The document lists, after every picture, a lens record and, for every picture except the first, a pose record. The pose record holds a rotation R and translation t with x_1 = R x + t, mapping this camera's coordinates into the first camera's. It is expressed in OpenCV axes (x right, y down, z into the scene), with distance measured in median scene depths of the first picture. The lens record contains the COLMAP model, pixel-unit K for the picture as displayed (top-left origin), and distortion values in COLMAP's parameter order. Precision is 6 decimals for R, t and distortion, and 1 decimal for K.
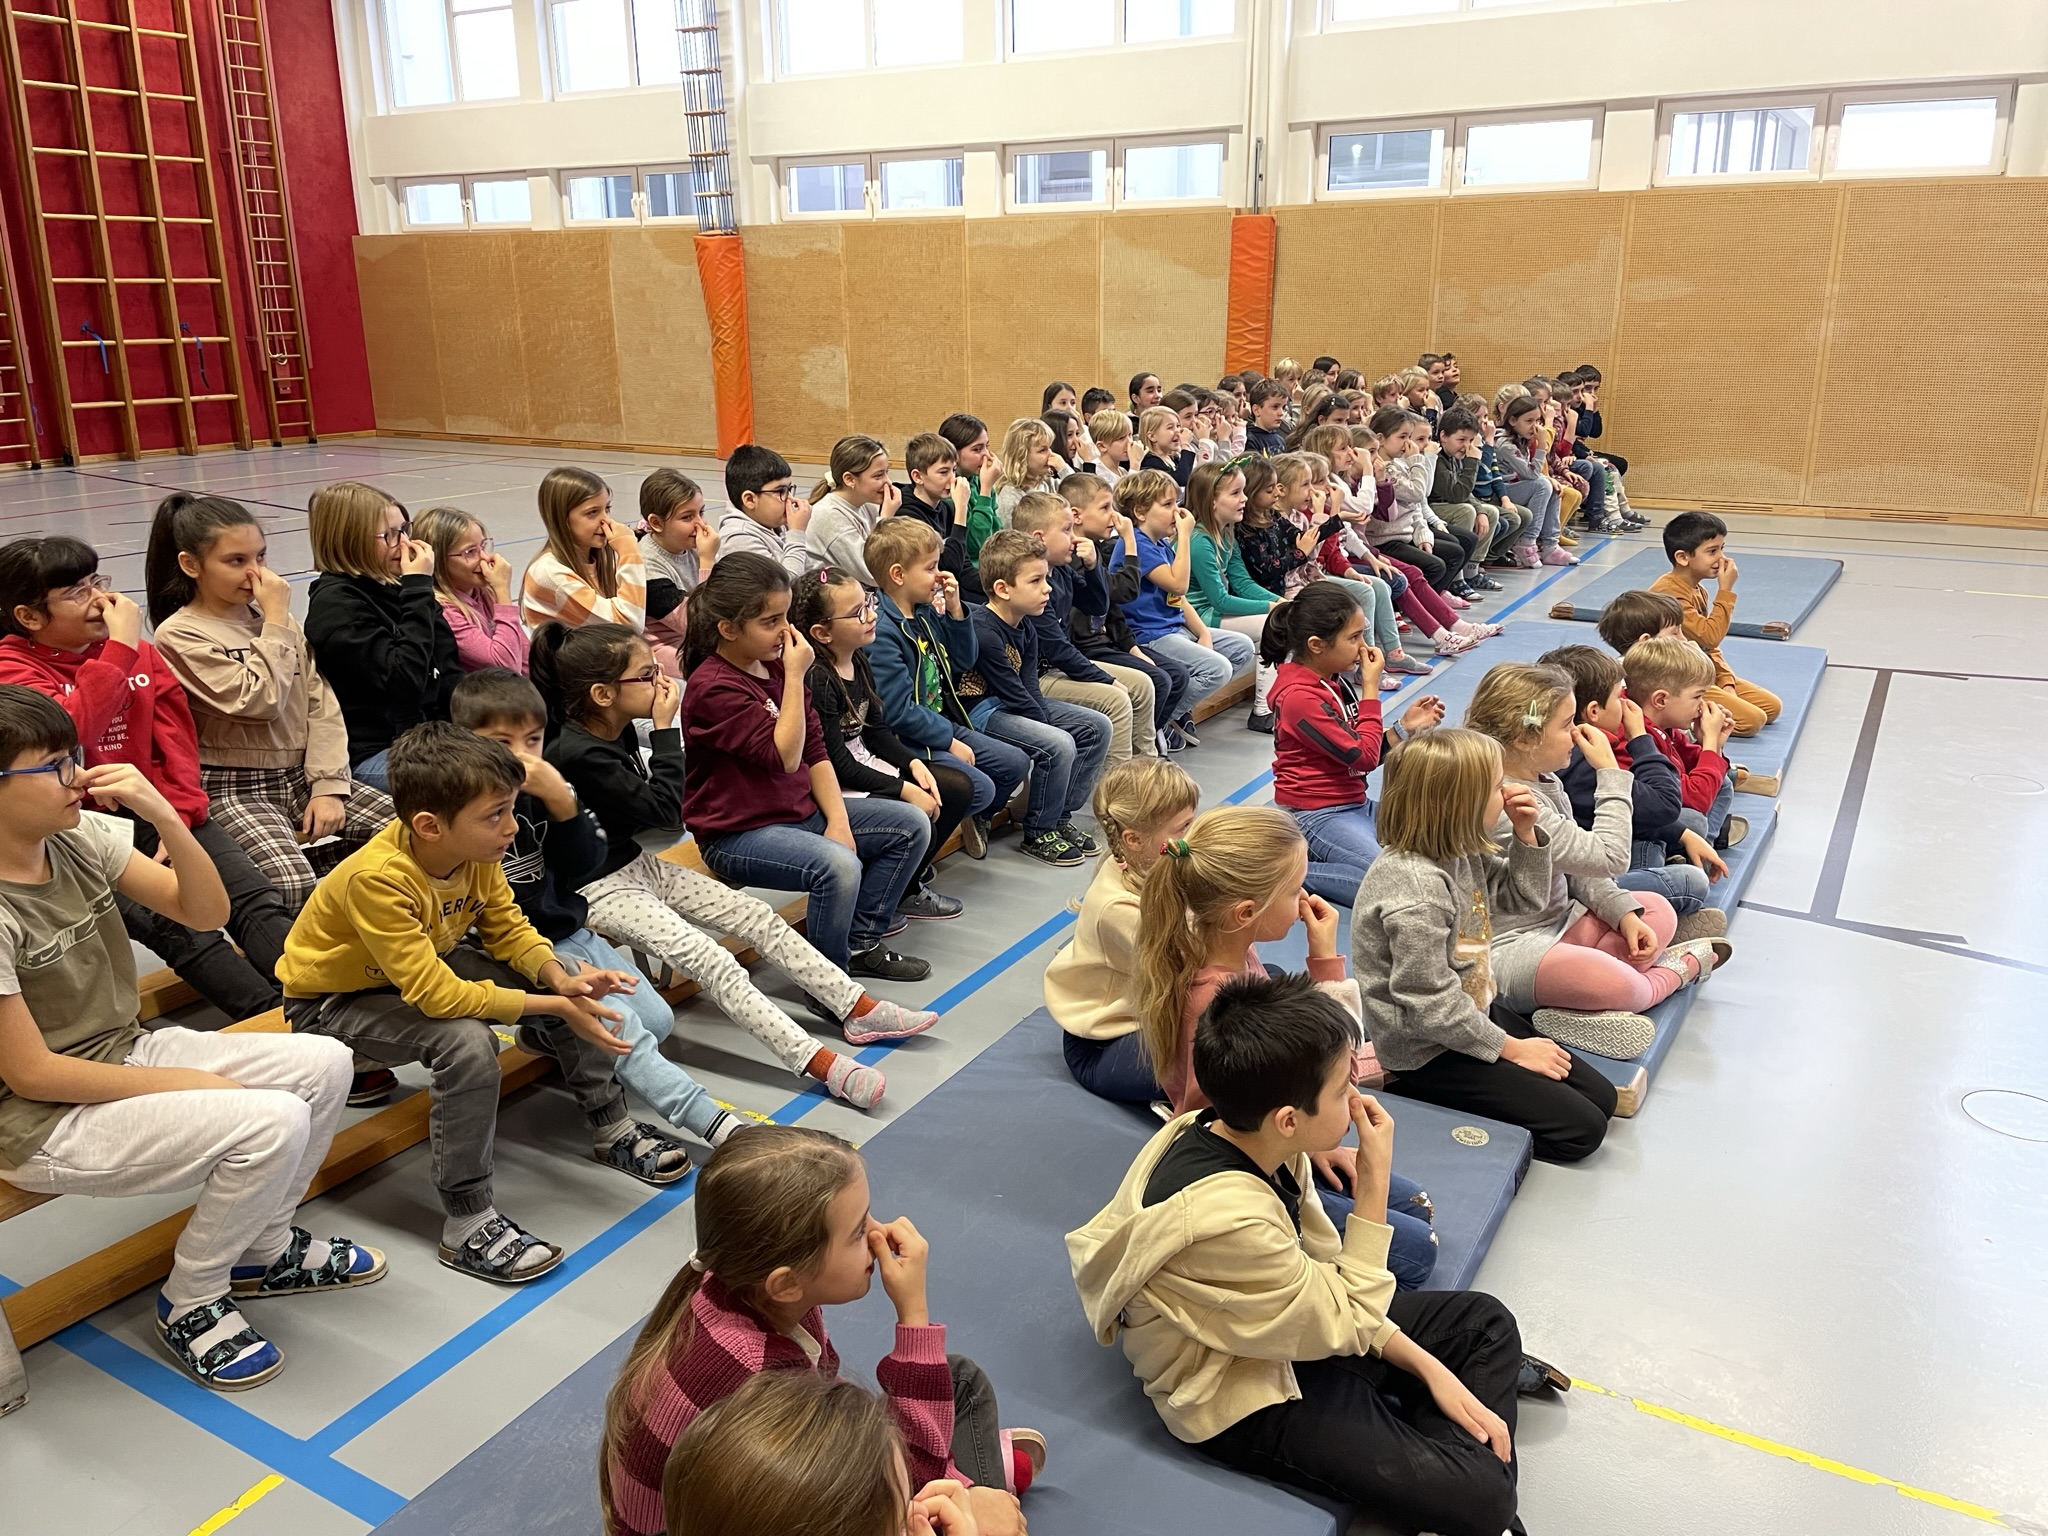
lens RADIAL K [[1547.3, 0, 1023.7], [0, 1547.3, 736.9], [0, 0, 1]] dist [0.089209, -0.117053]
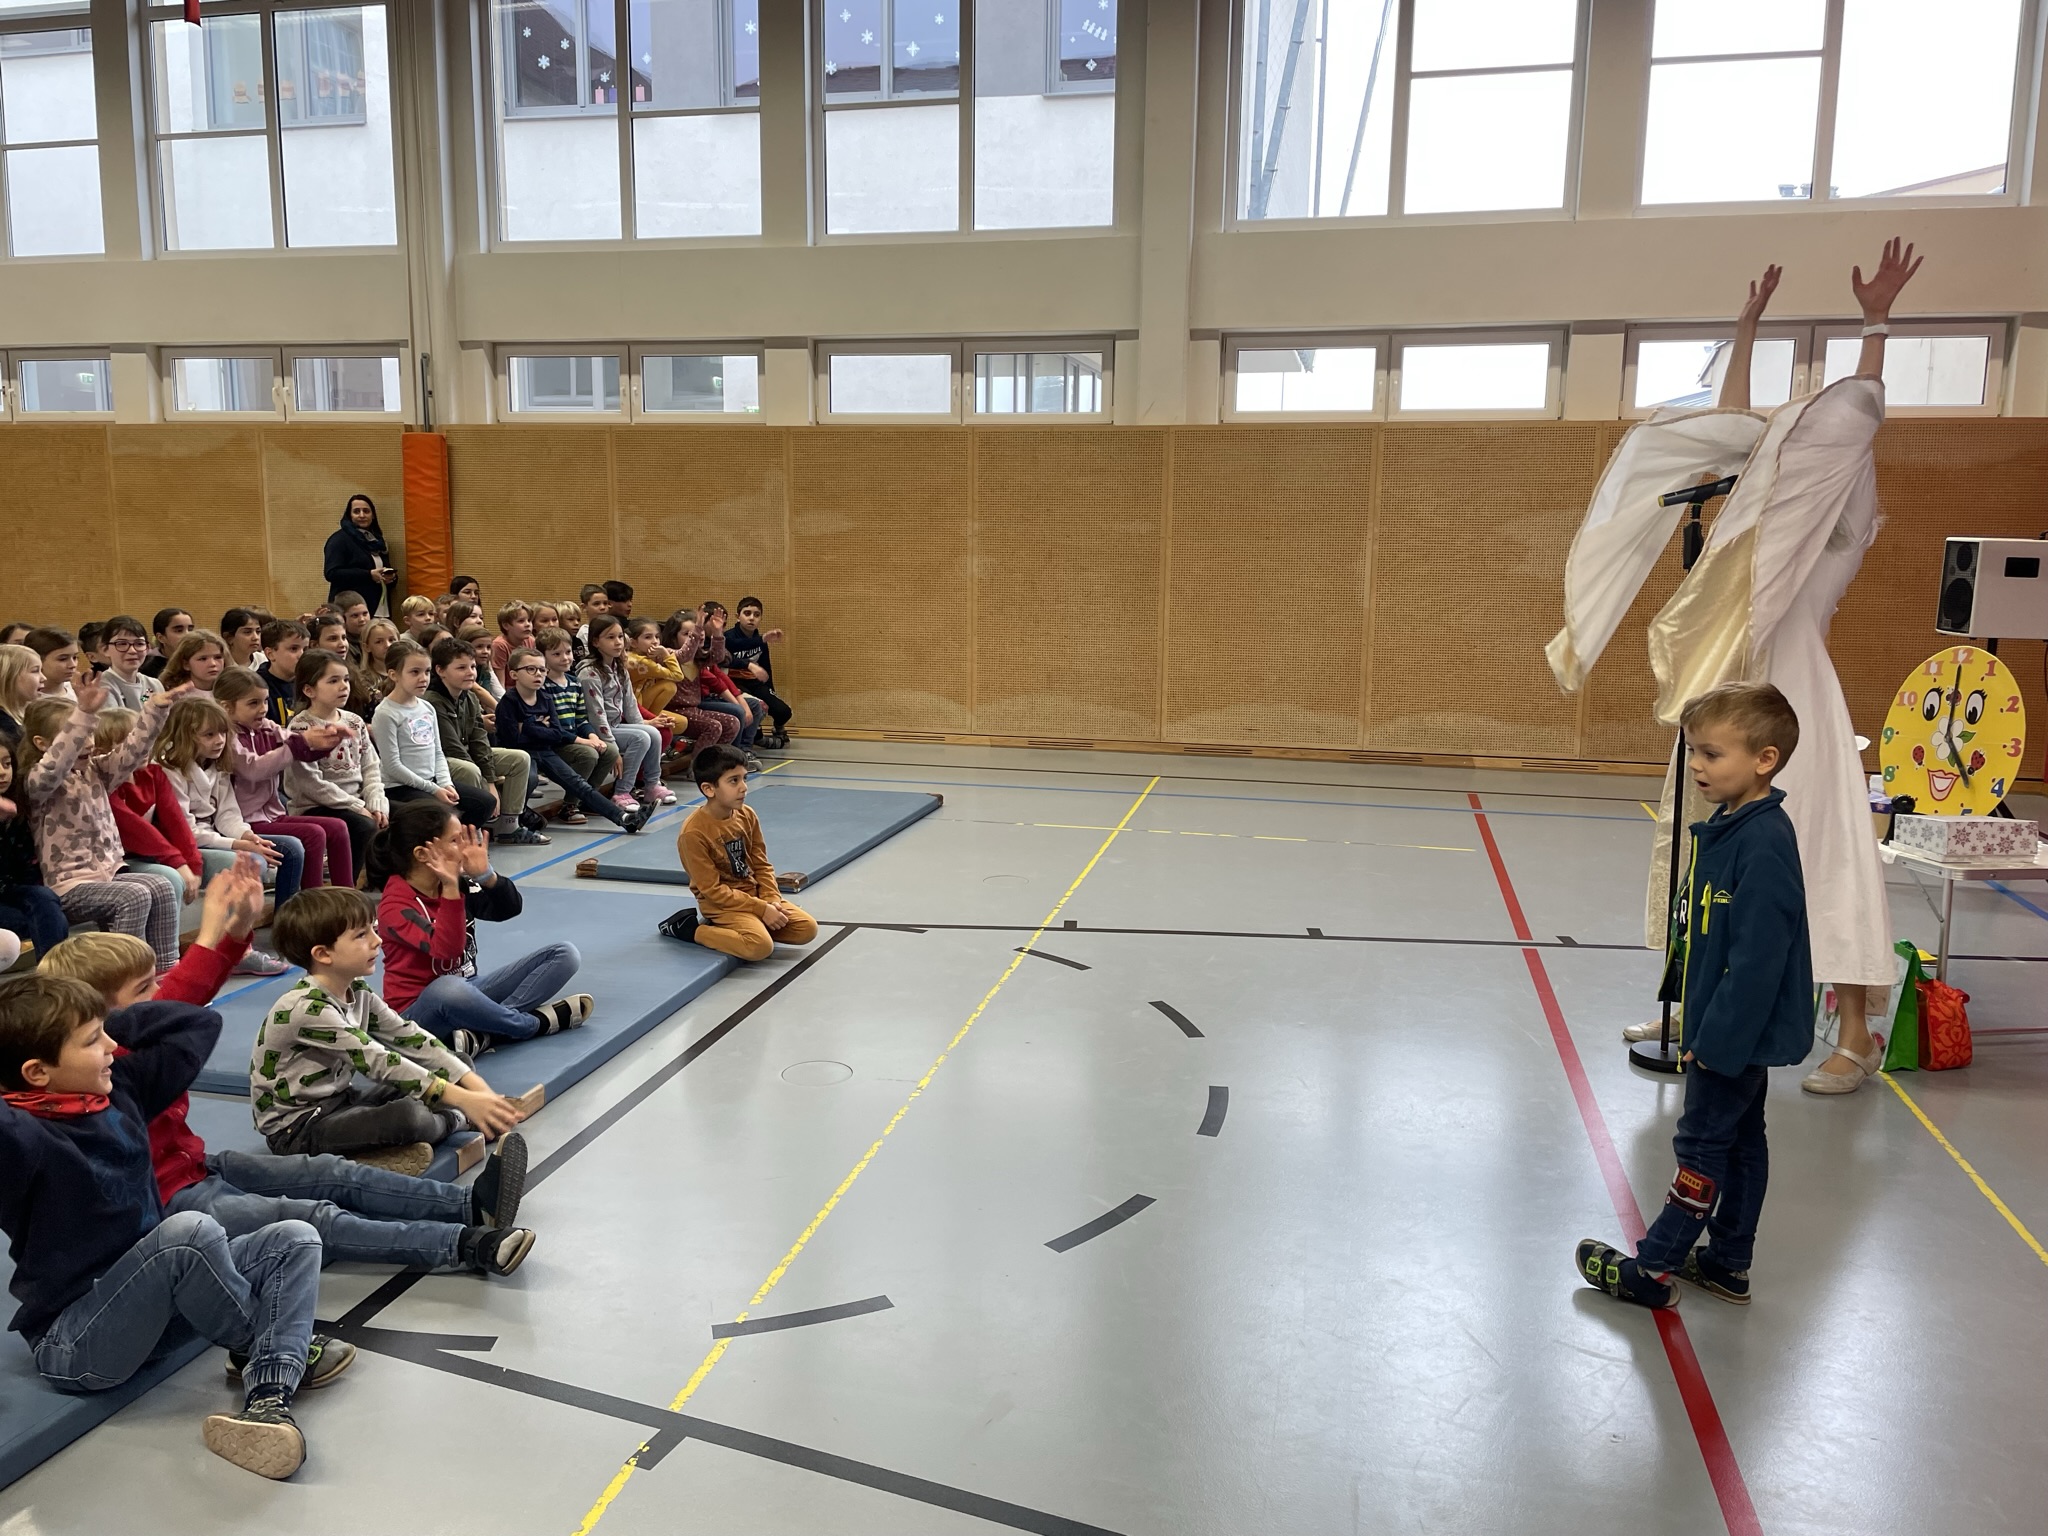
lens RADIAL K [[1547.3, 0, 1009.2], [0, 1547.3, 751.8], [0, 0, 1]] dist [0.089209, -0.117053]
pose [[0.956080, -0.026816, 0.291877, 0.179128], [0.062765, 0.991438, -0.114506, -0.016116], [-0.286307, 0.127796, 0.949577, 0.037529]]
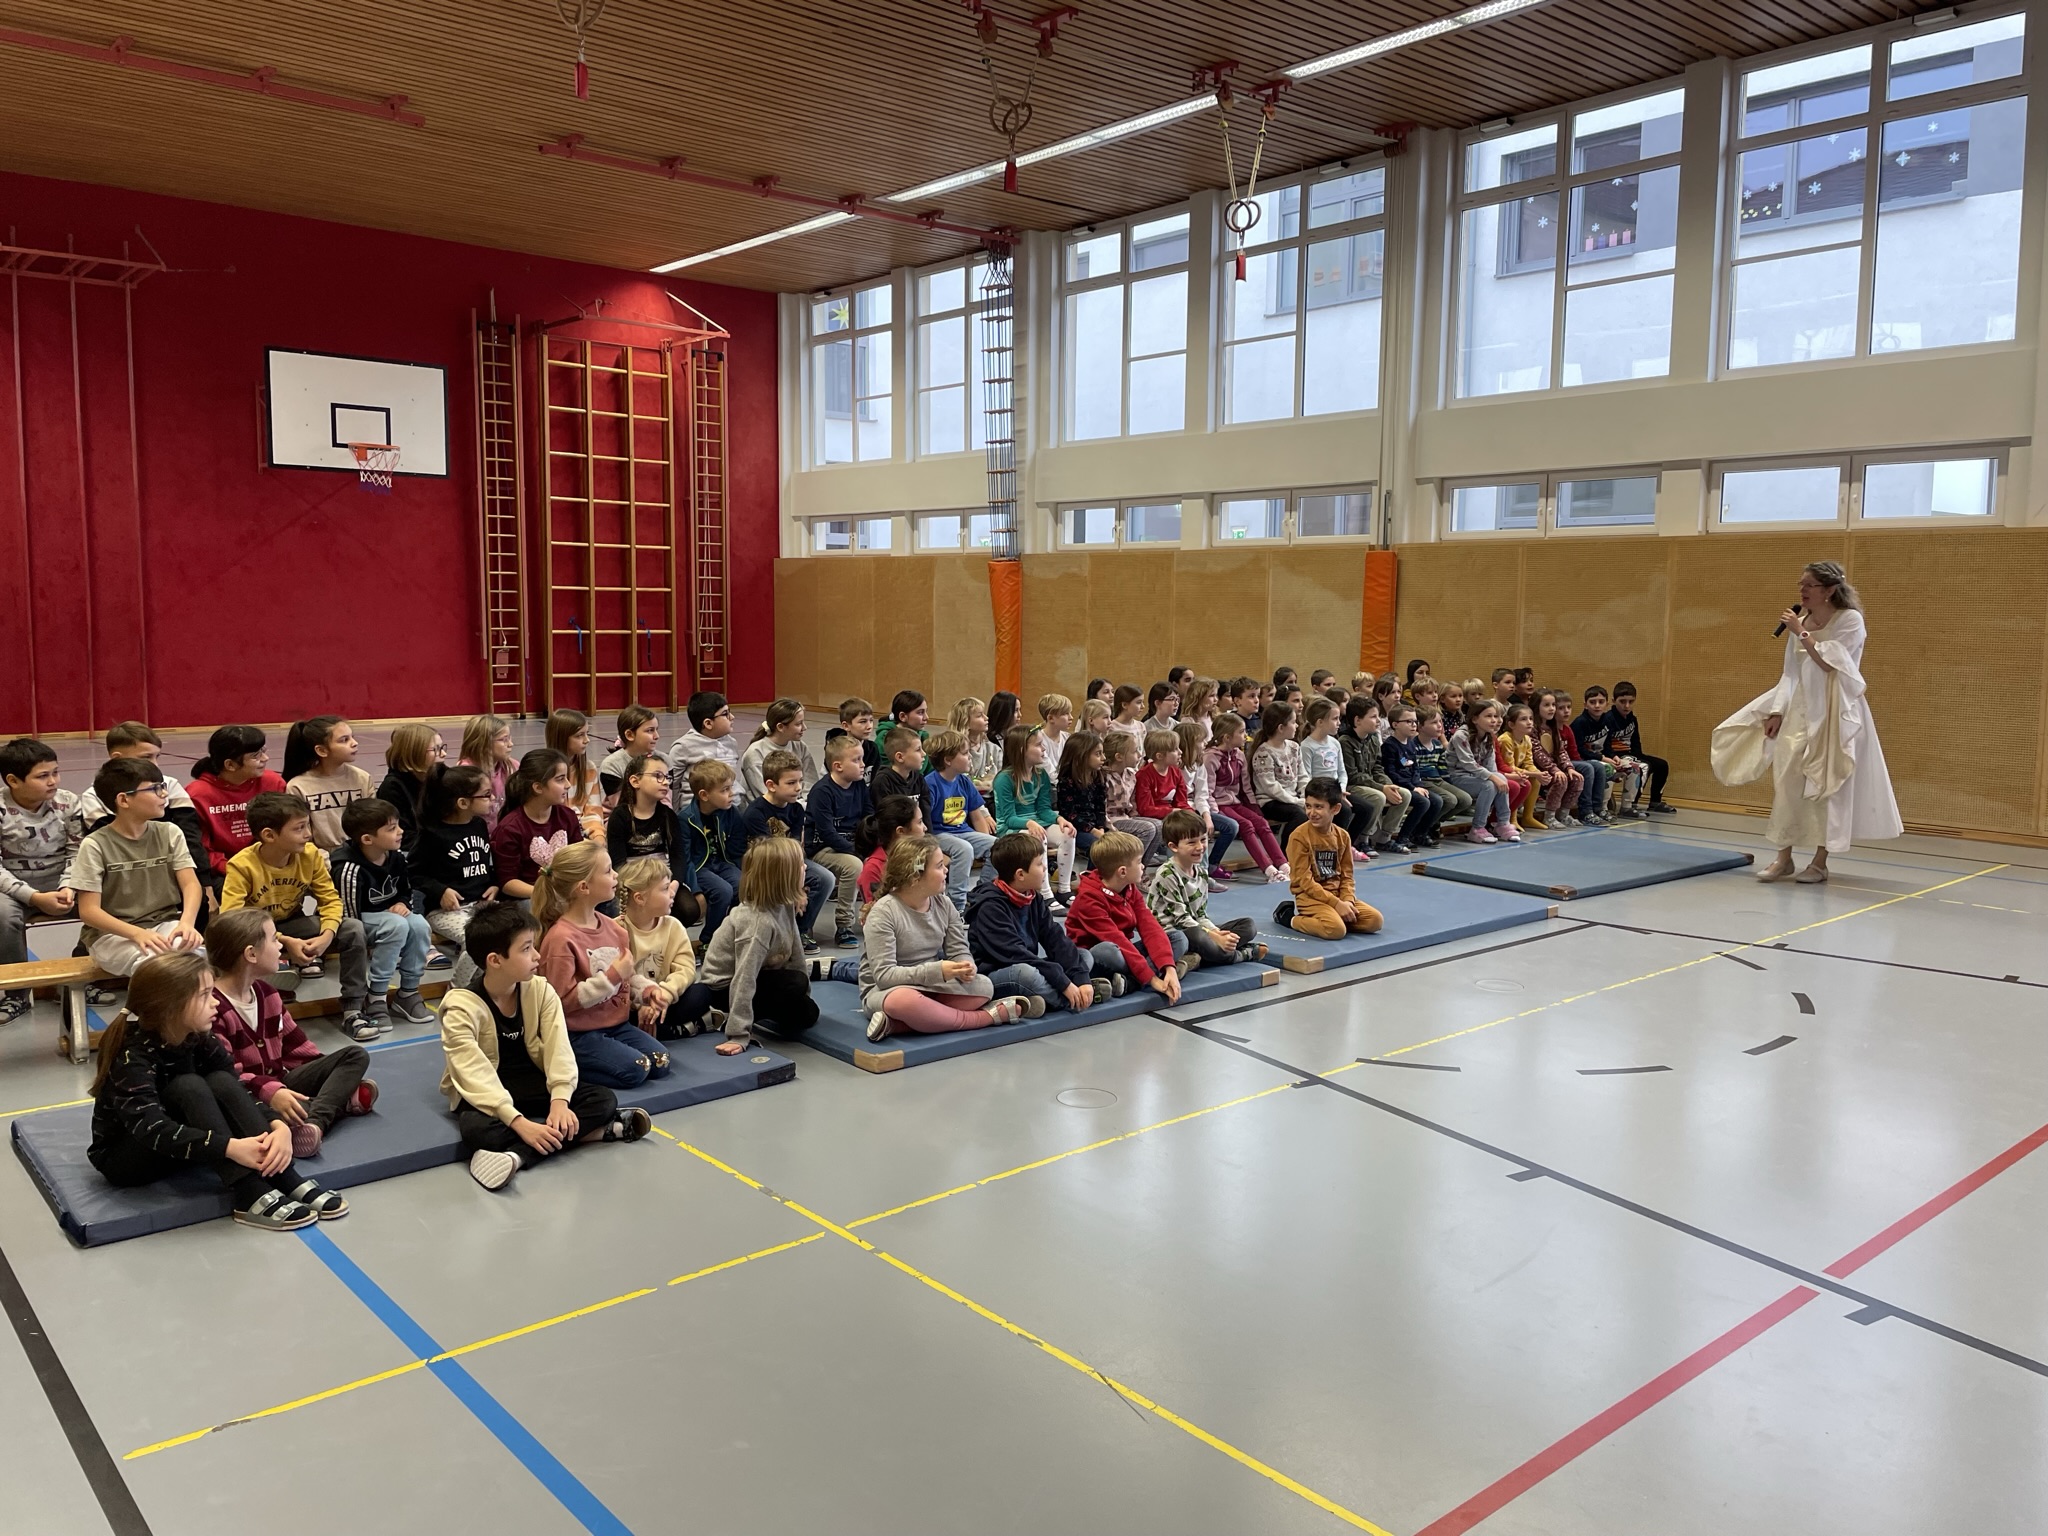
lens RADIAL K [[1547.3, 0, 1034.7], [0, 1547.3, 742.5], [0, 0, 1]] dist [0.089209, -0.117053]
pose [[0.947084, 0.048222, -0.317343, 0.247876], [-0.106422, 0.979904, -0.168706, 0.035474], [0.302830, 0.193552, 0.933184, -0.147140]]
